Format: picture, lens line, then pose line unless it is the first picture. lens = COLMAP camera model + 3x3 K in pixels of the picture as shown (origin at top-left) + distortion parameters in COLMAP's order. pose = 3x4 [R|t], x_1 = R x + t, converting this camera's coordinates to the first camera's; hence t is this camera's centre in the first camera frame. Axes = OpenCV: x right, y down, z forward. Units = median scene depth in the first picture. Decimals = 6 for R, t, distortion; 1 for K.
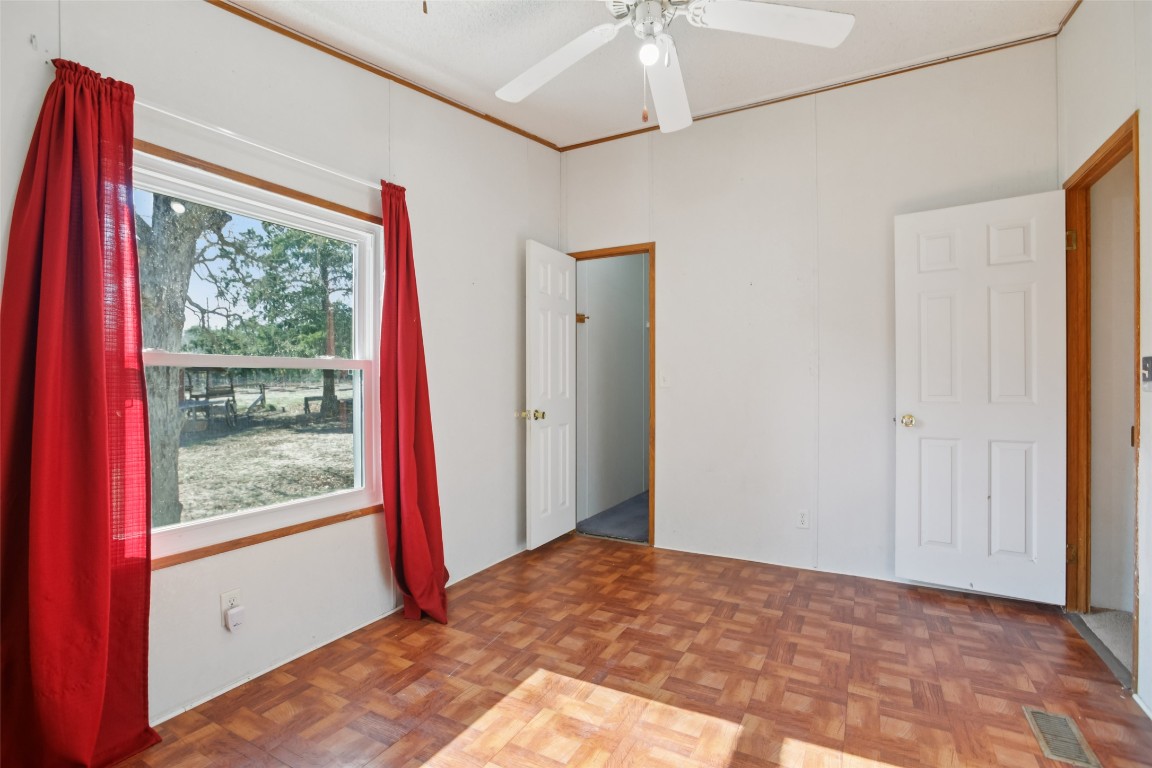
lens RADIAL K [[538.5, 0, 571.8], [0, 538.5, 382.3], [0, 0, 1]] dist [-0.070602, 0.027284]
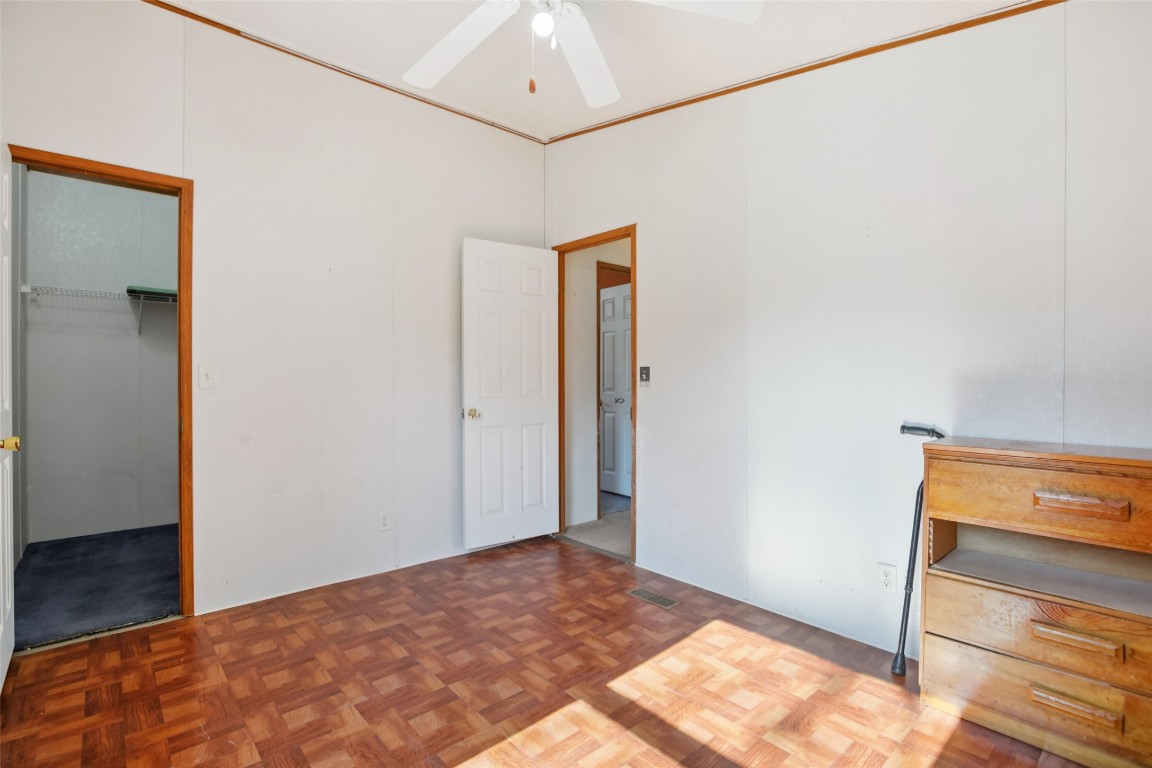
lens RADIAL K [[538.5, 0, 571.8], [0, 538.5, 382.3], [0, 0, 1]] dist [-0.070602, 0.027284]
pose [[0.321608, -0.002714, 0.946869, -0.498467], [-0.001096, 0.999994, 0.003238, -0.003005], [-0.946872, -0.002079, 0.321603, 0.465707]]
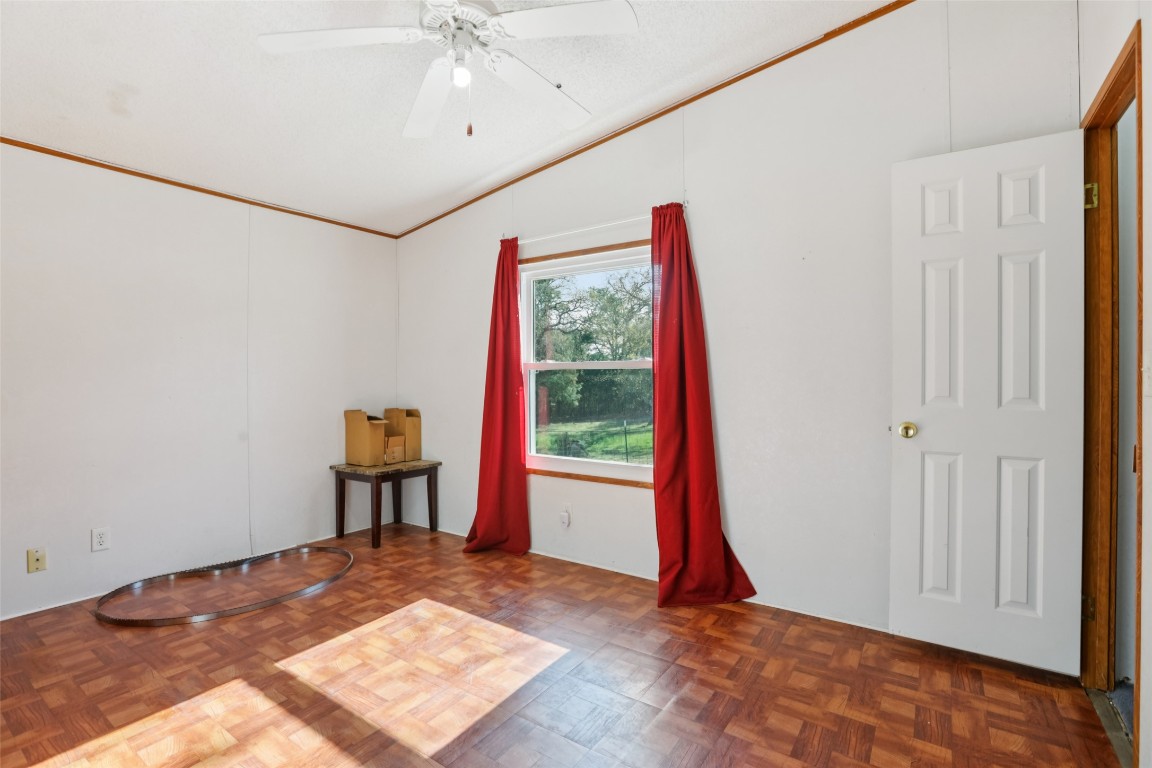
lens RADIAL K [[529.8, 0, 576.0], [0, 529.8, 384.0], [0, 0, 1]] dist [-0.020588, -0.000004]
pose [[-0.085705, 0.010623, -0.996264, 0.848186], [0.002148, 0.999943, 0.010478, -0.006451], [0.996318, -0.001242, -0.085723, 0.939521]]
